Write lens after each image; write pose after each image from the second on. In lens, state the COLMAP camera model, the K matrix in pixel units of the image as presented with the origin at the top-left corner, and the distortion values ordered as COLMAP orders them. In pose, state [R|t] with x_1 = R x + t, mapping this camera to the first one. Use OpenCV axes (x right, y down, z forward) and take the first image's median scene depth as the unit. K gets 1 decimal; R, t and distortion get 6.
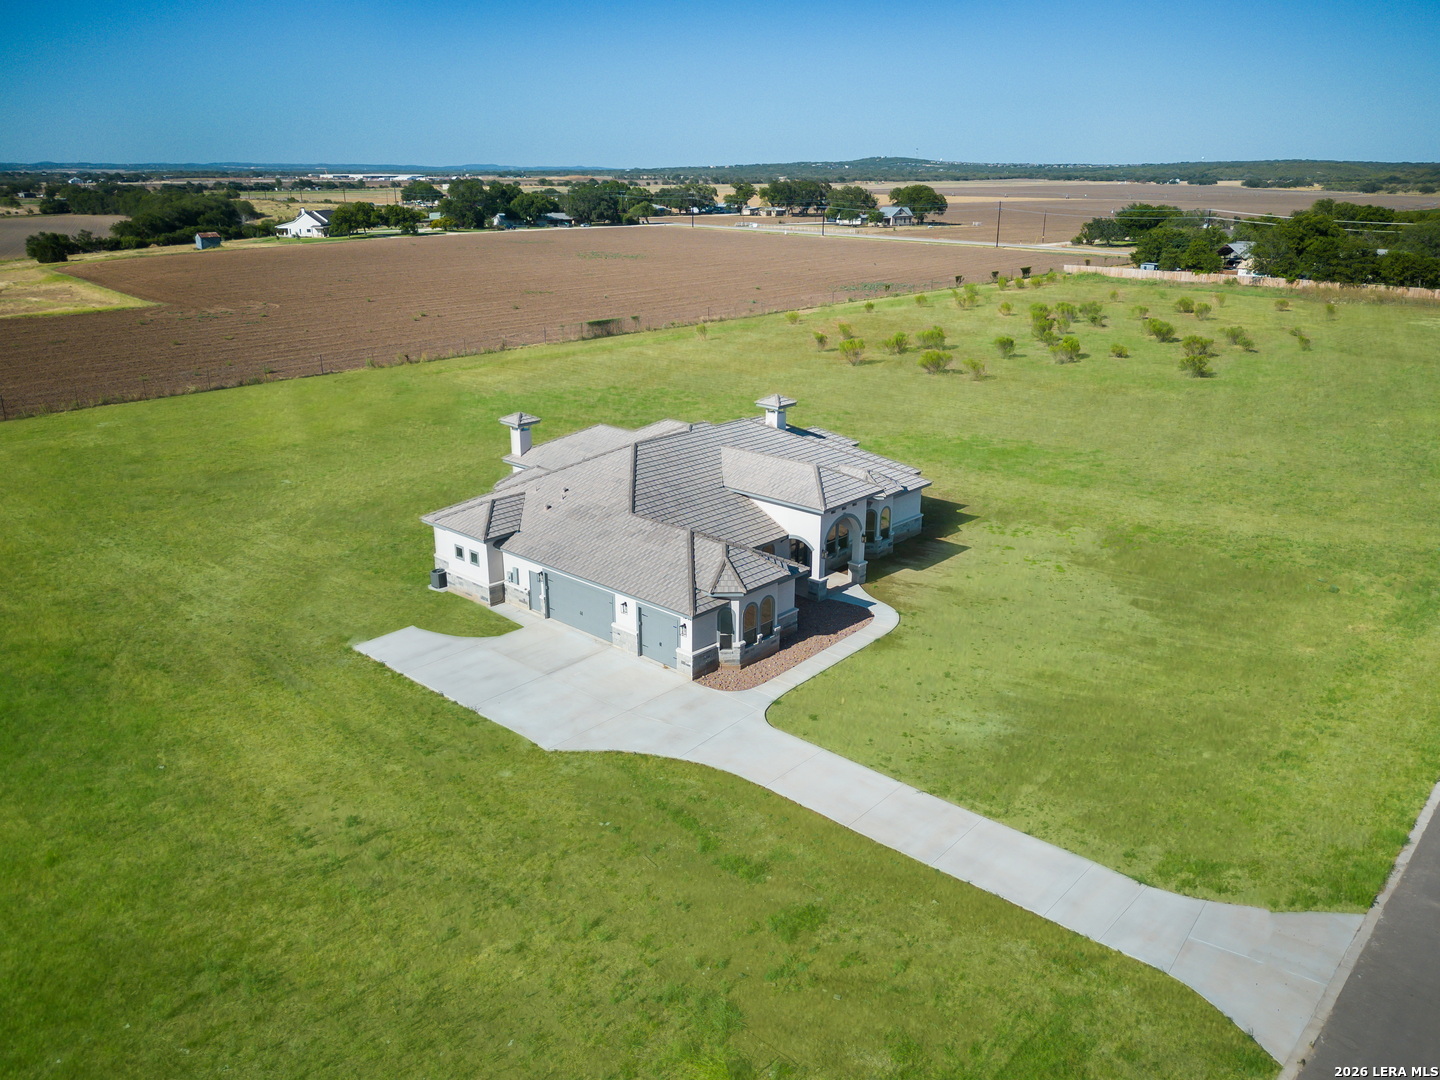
lens RADIAL K [[1088.8, 0, 715.8], [0, 1088.8, 513.5], [0, 0, 1]] dist [0.077345, -0.219031]
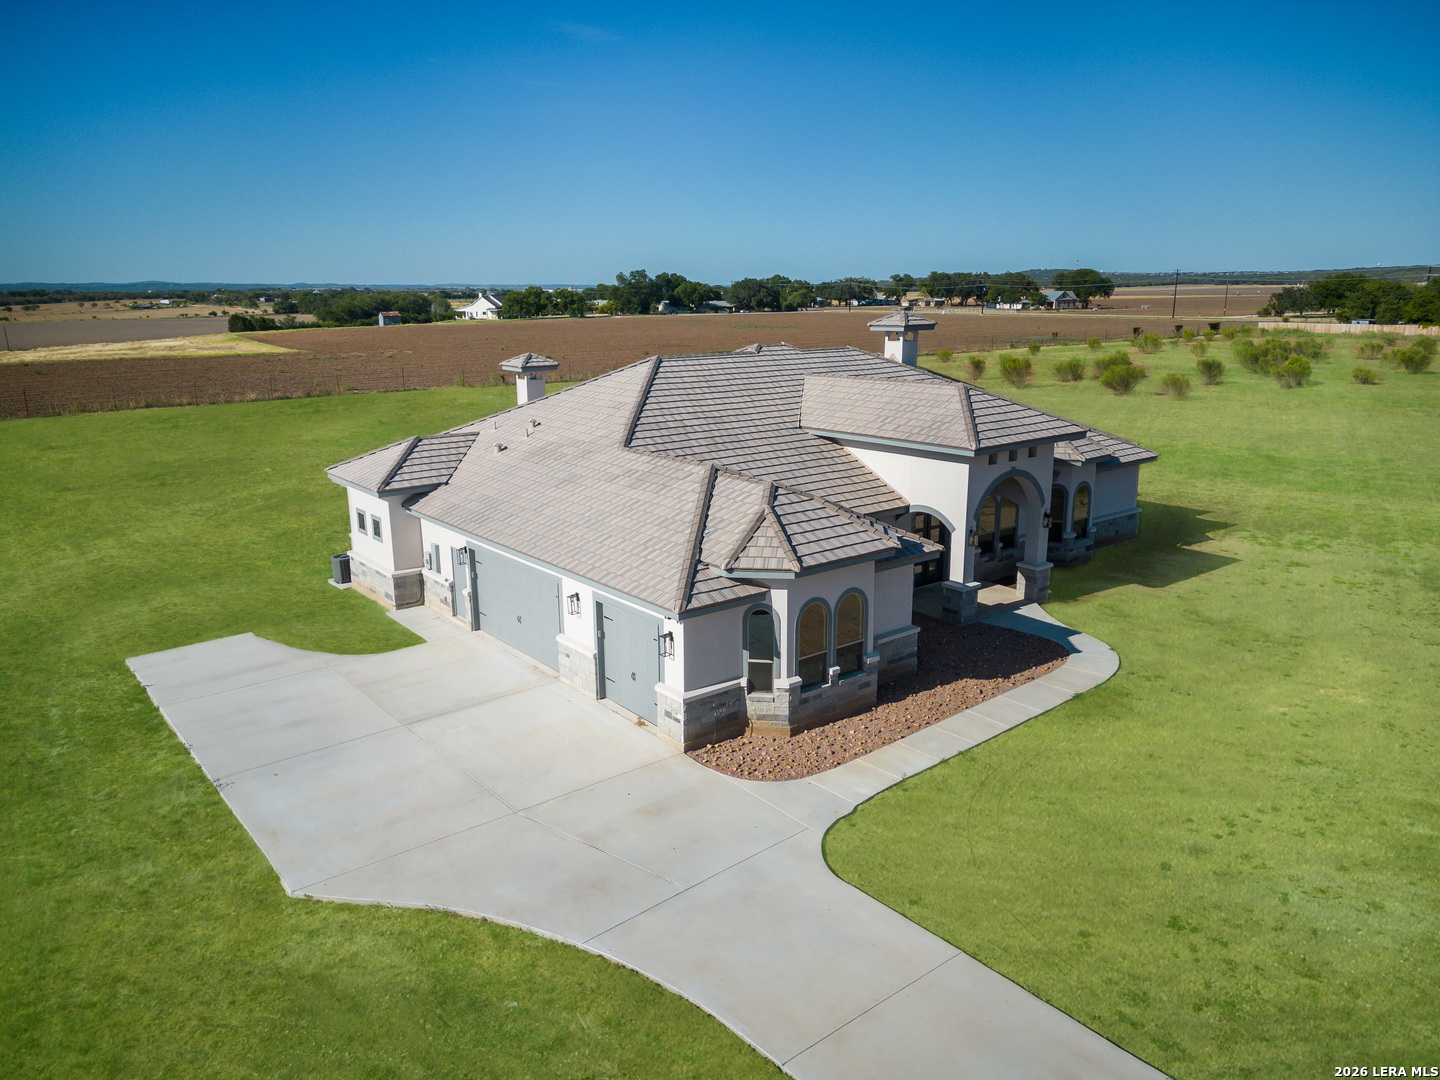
lens RADIAL K [[1019.5, 0, 714.0], [0, 1019.5, 532.2], [0, 0, 1]] dist [0.081425, -0.112913]
pose [[0.987775, 0.026957, -0.153538, 0.050176], [-0.037316, 0.997188, -0.064987, 0.073887], [0.151354, 0.069922, 0.986003, 0.478135]]
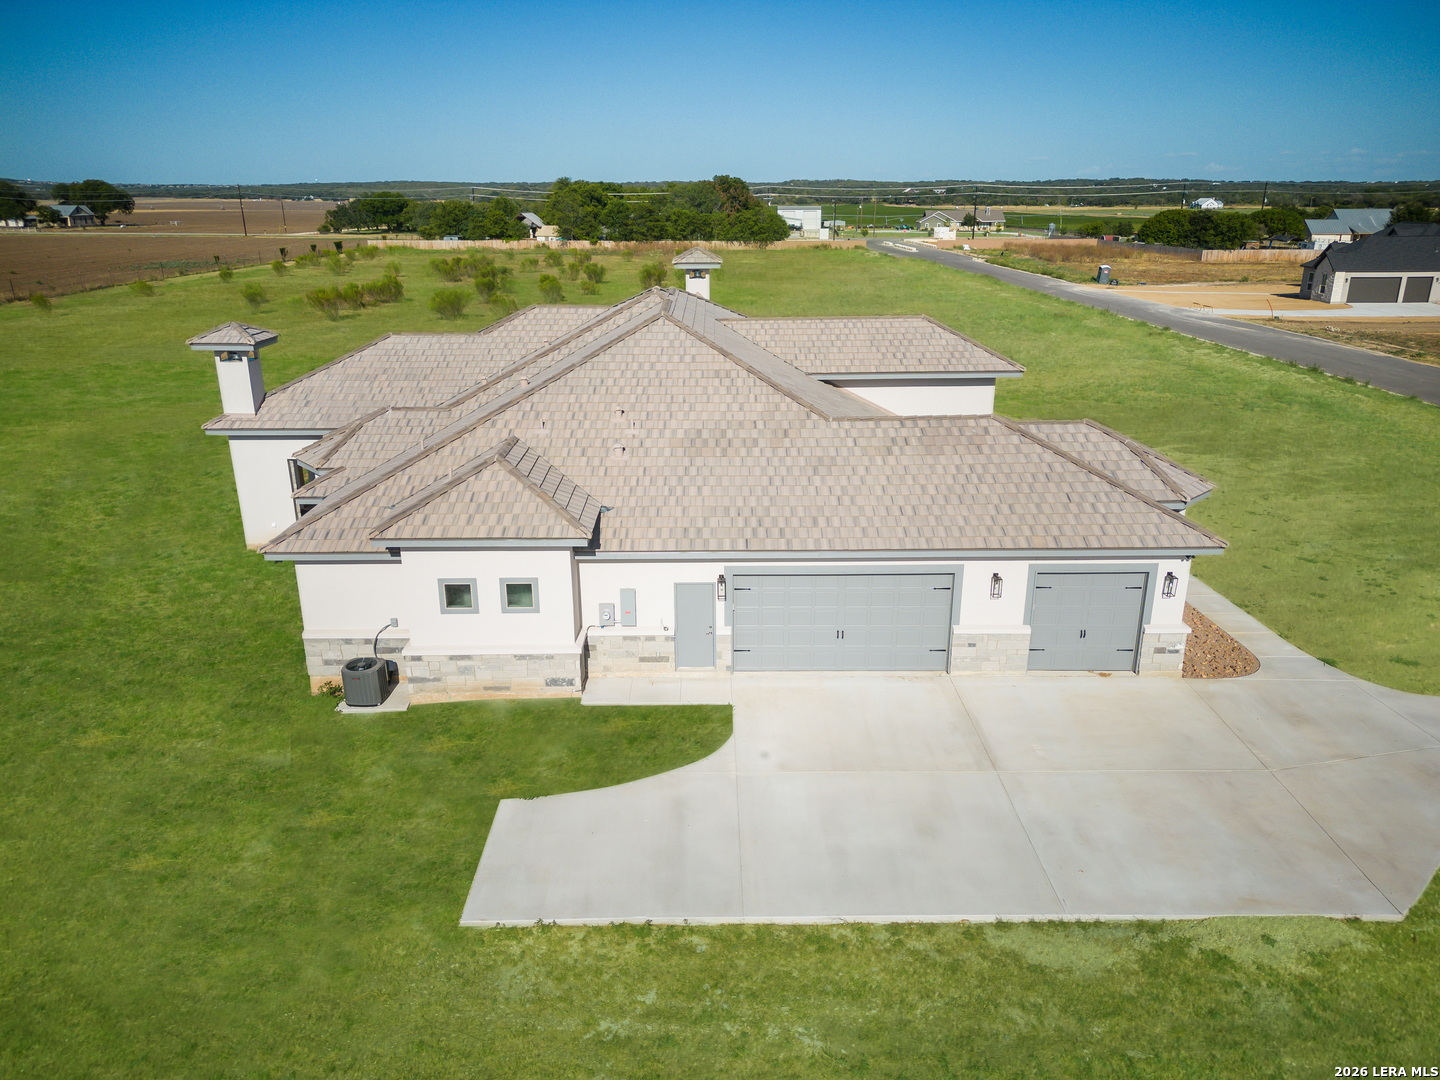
lens RADIAL K [[1019.5, 0, 714.0], [0, 1019.5, 532.2], [0, 0, 1]] dist [0.081425, -0.112913]
pose [[0.729736, -0.211843, 0.650083, -0.420798], [0.203058, 0.975040, 0.089799, -0.002252], [-0.652880, 0.066475, 0.754539, 0.670241]]
